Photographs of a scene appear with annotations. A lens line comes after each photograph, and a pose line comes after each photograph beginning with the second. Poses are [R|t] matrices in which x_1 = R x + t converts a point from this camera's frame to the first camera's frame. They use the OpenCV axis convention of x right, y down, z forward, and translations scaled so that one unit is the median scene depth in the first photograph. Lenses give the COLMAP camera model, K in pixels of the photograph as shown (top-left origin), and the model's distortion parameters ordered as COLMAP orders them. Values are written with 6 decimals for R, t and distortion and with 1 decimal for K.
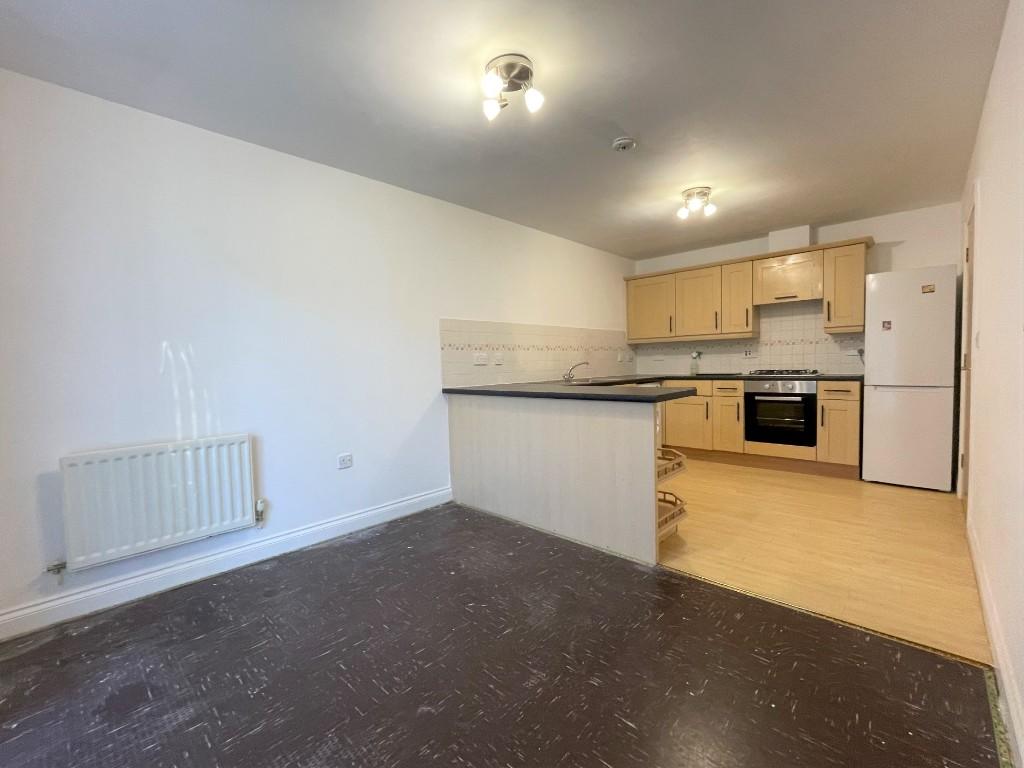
lens RADIAL K [[421.4, 0, 512.1], [0, 421.4, 384.2], [0, 0, 1]] dist [0.001354, -0.000034]
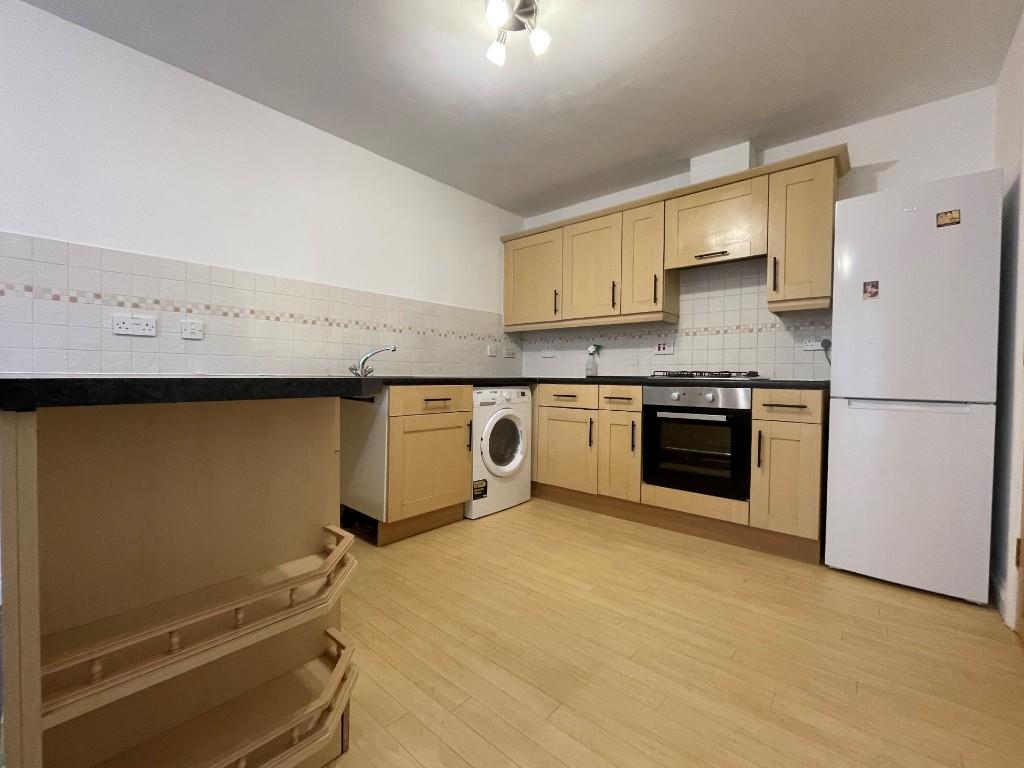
lens RADIAL K [[421.4, 0, 508.1], [0, 421.4, 385.6], [0, 0, 1]] dist [0.001354, -0.000034]
pose [[0.998569, 0.033920, 0.041343, 0.337361], [-0.032916, 0.999152, -0.024739, 0.013540], [-0.042147, 0.023343, 0.998839, 0.402462]]
